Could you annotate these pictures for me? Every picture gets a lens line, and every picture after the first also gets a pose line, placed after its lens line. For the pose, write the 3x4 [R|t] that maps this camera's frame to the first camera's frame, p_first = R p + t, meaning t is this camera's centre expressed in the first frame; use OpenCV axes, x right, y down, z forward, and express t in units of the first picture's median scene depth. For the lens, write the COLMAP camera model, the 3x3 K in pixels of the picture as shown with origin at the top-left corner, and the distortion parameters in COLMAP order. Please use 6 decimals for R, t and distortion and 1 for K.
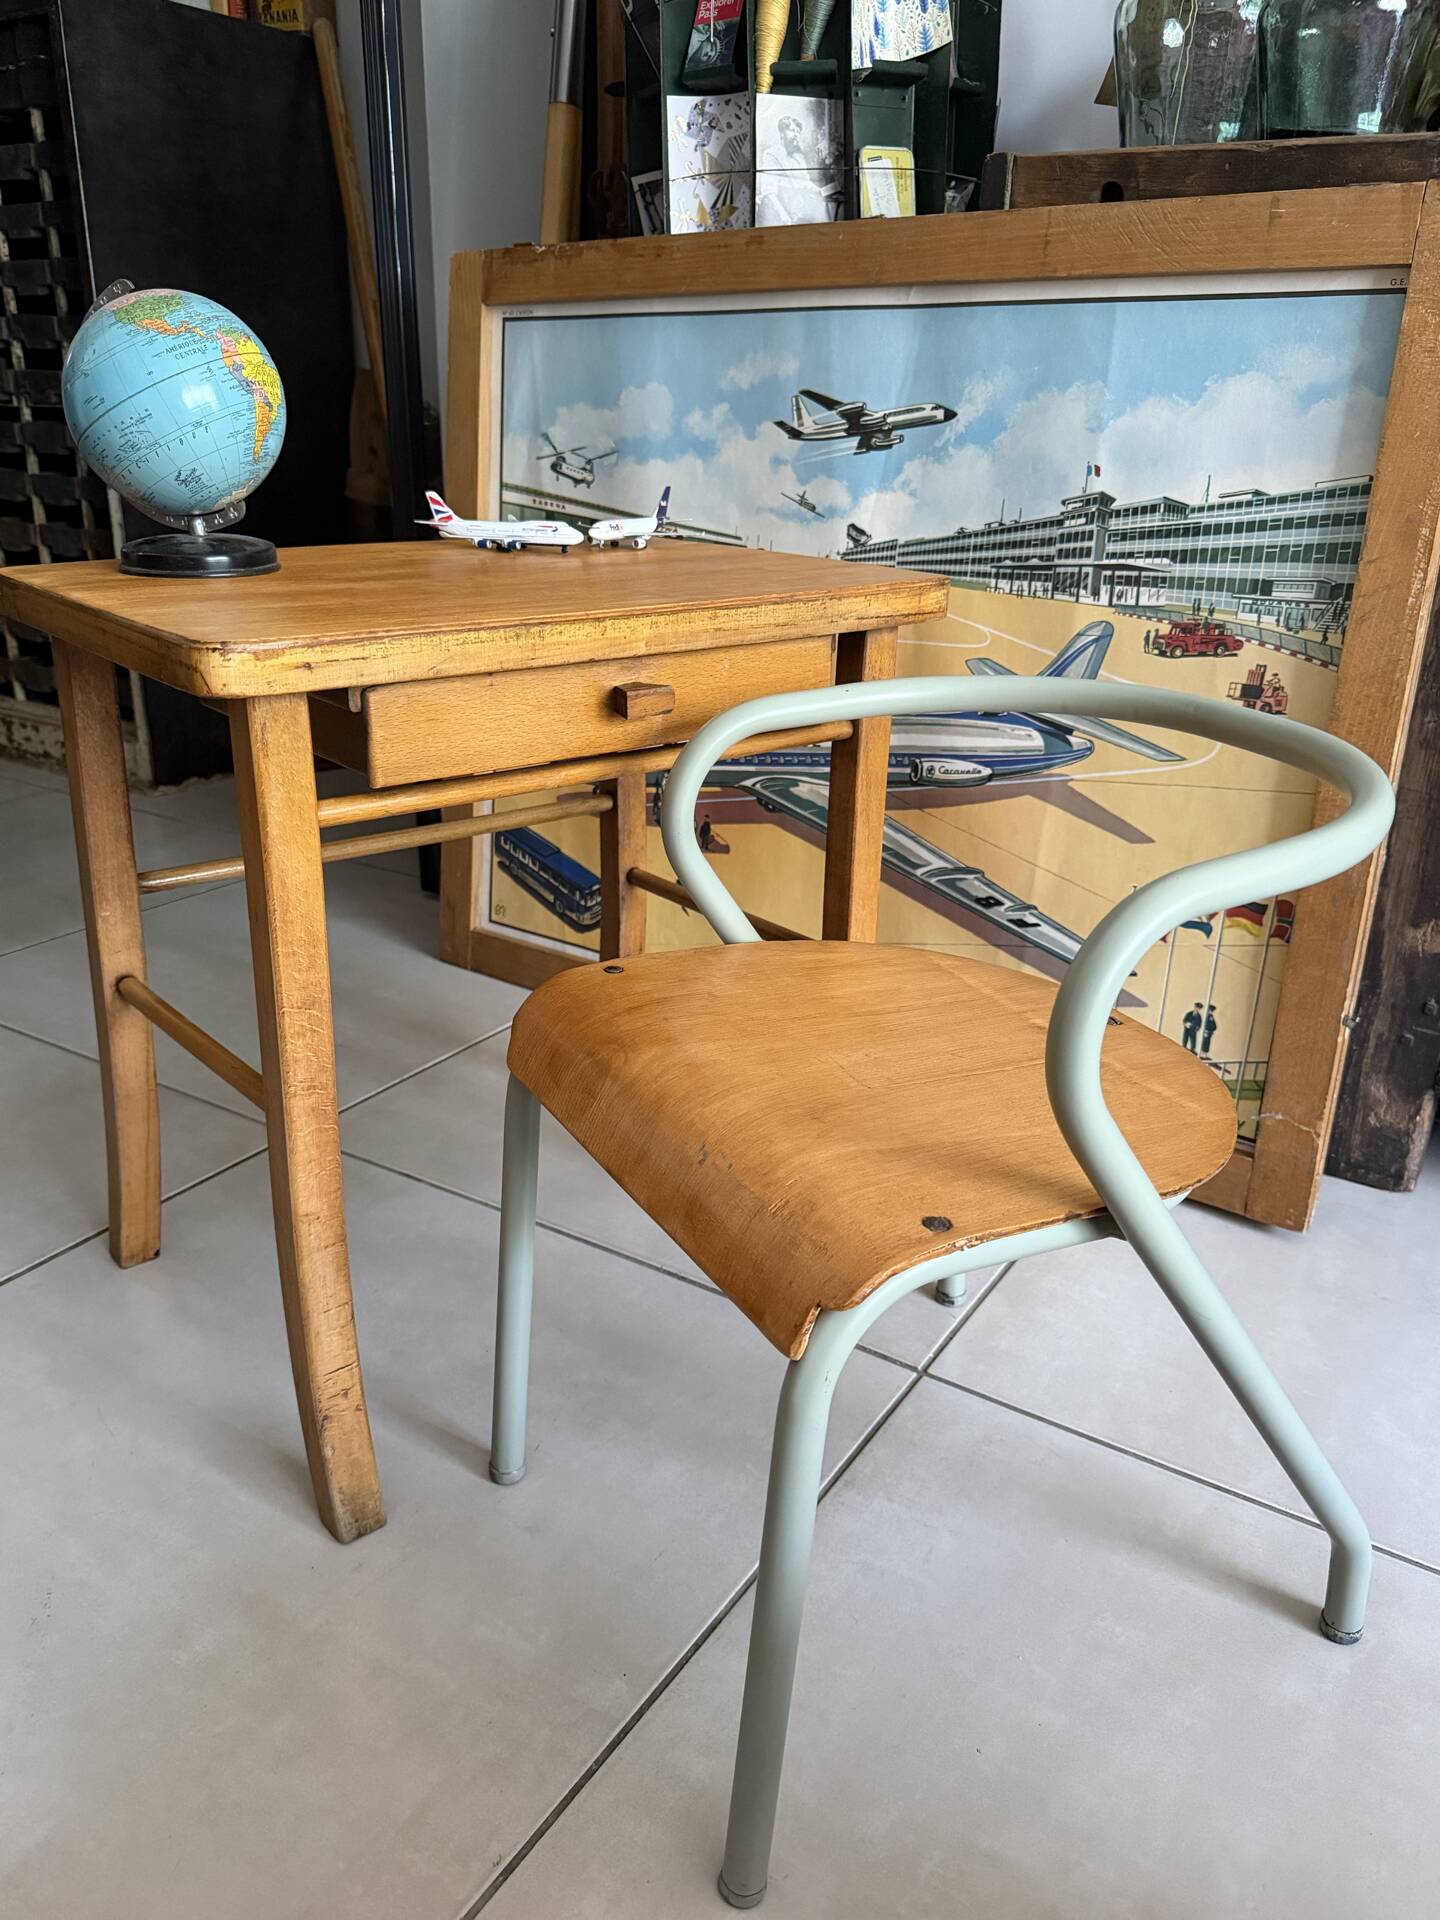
lens RADIAL K [[1459.3, 0, 715.4], [0, 1459.3, 965.1], [0, 0, 1]] dist [0.201321, -0.505126]
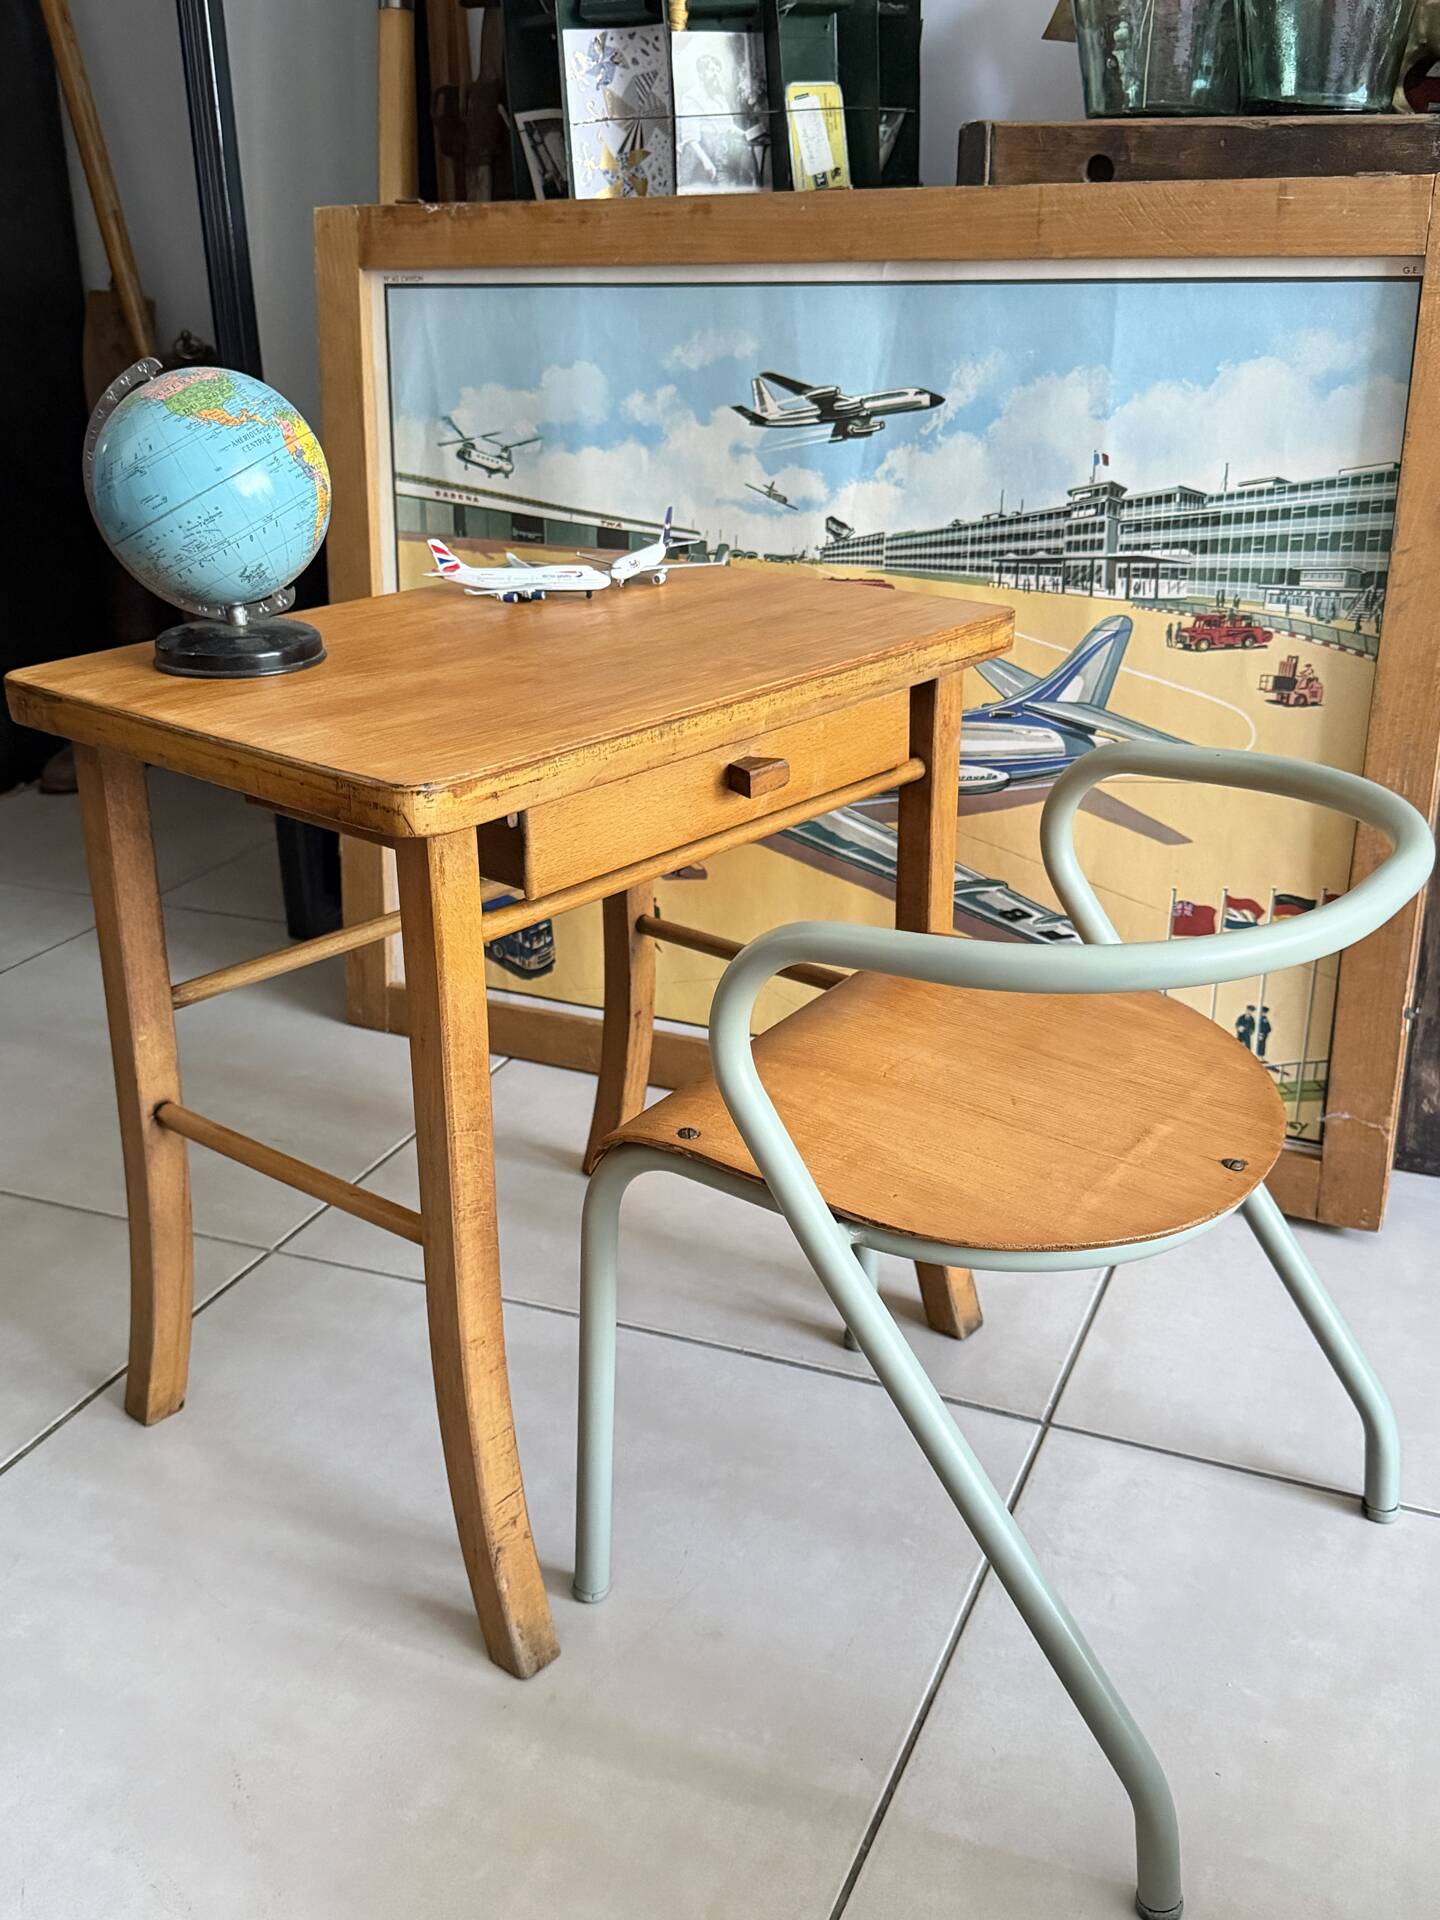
lens RADIAL K [[1870.8, 0, 720.0], [0, 1870.8, 960.0], [0, 0, 1]] dist [0.214677, -0.561424]
pose [[0.984816, -0.094410, 0.145683, -0.189056], [0.092503, 0.995515, 0.019827, -0.060208], [-0.146902, -0.006050, 0.989133, -0.163240]]
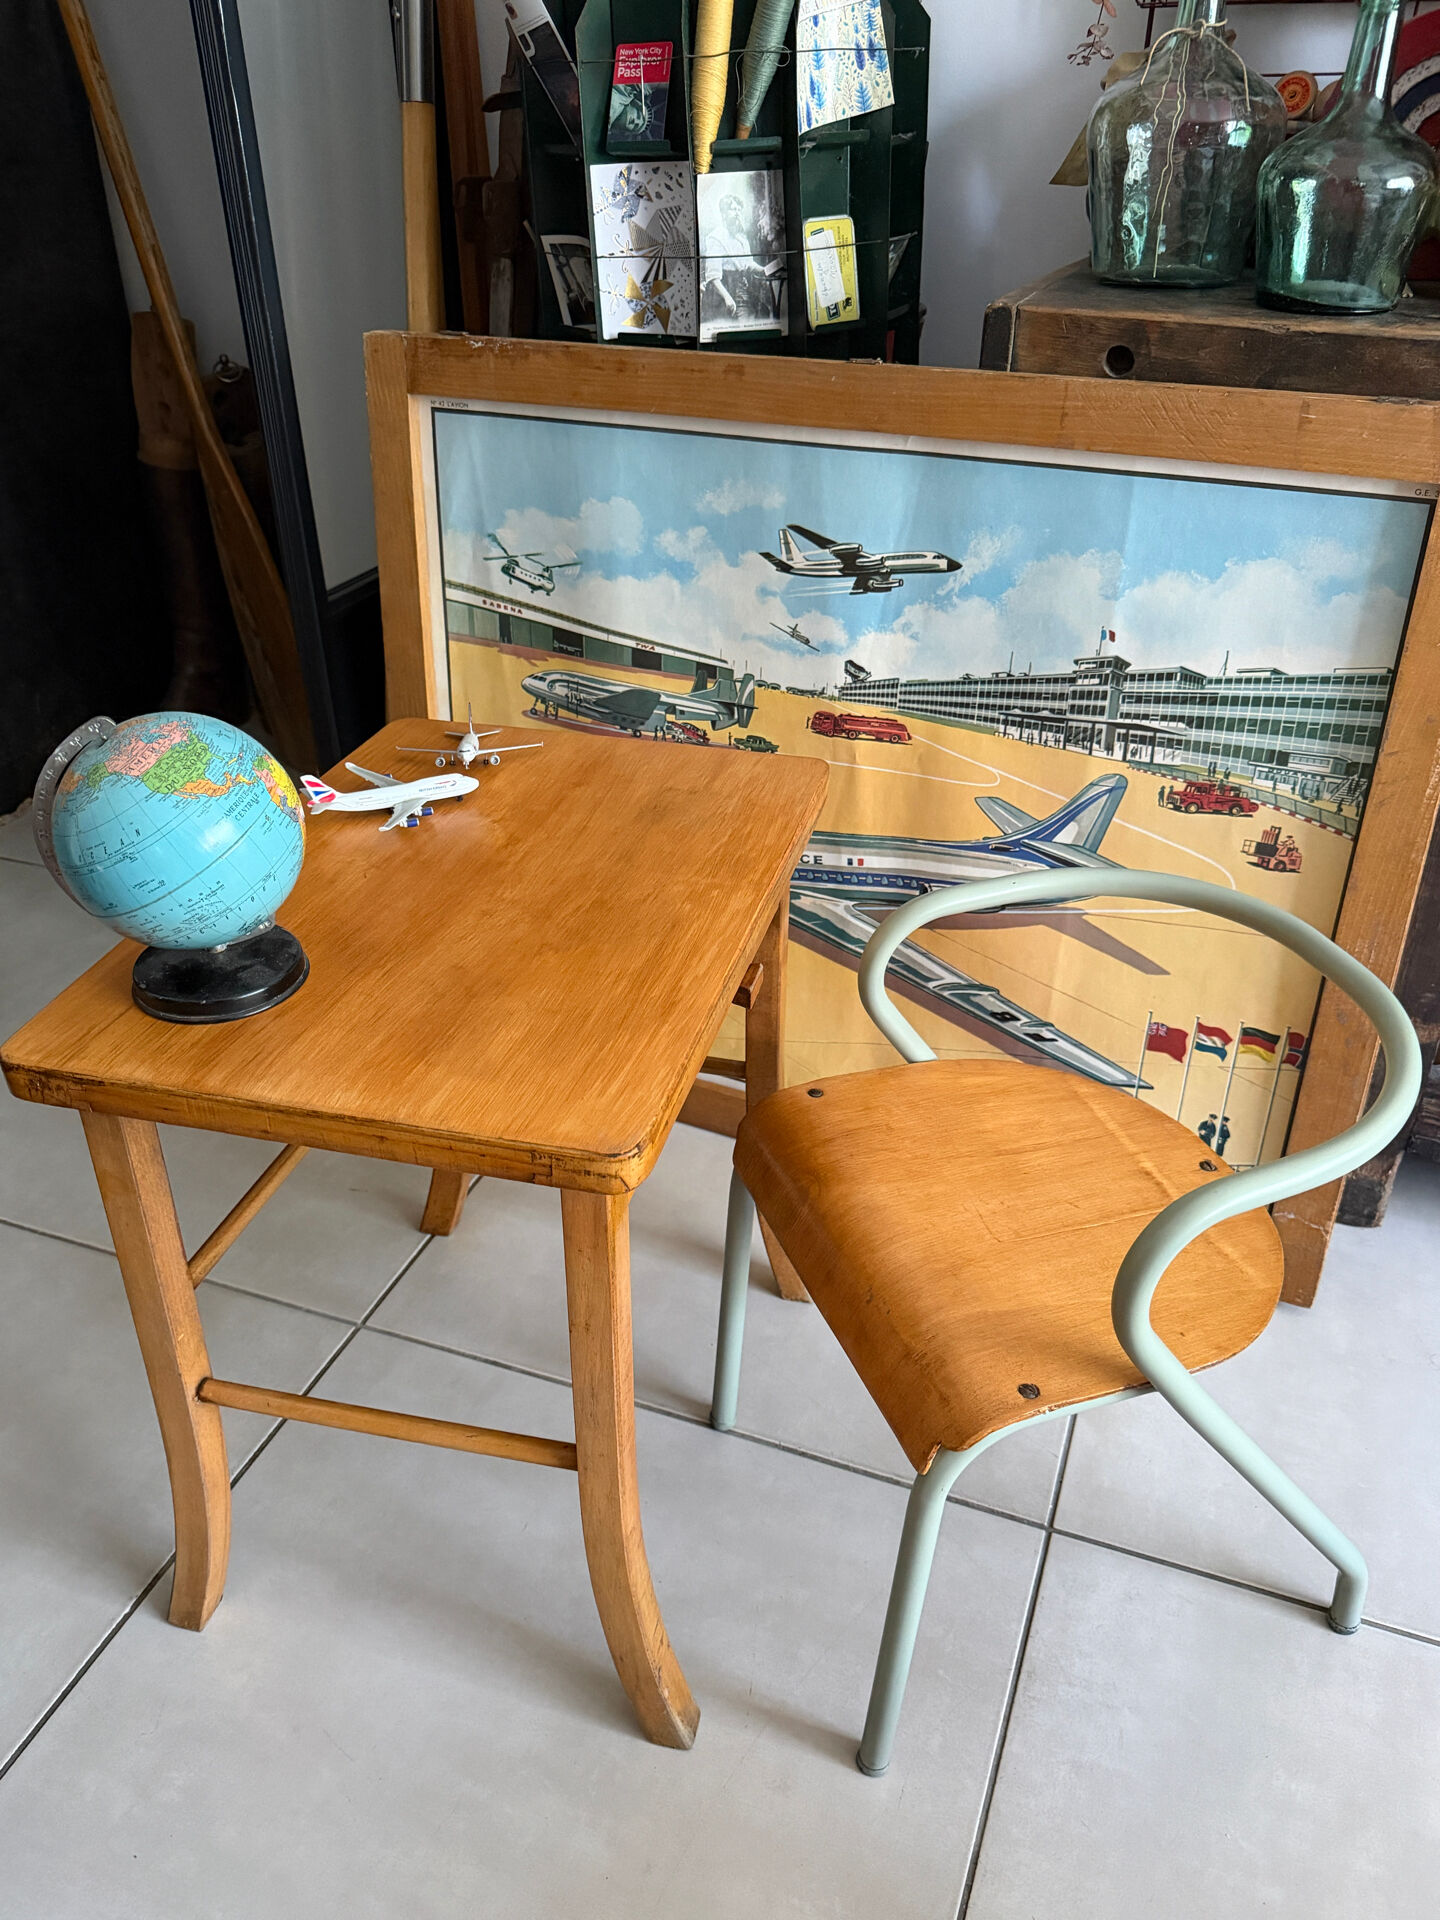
lens RADIAL K [[1459.3, 0, 715.4], [0, 1459.3, 965.1], [0, 0, 1]] dist [0.201321, -0.505126]
pose [[0.982607, -0.113983, 0.146600, -0.182963], [0.086304, 0.979323, 0.182972, -0.315612], [-0.164425, -0.167137, 0.972126, 0.015997]]
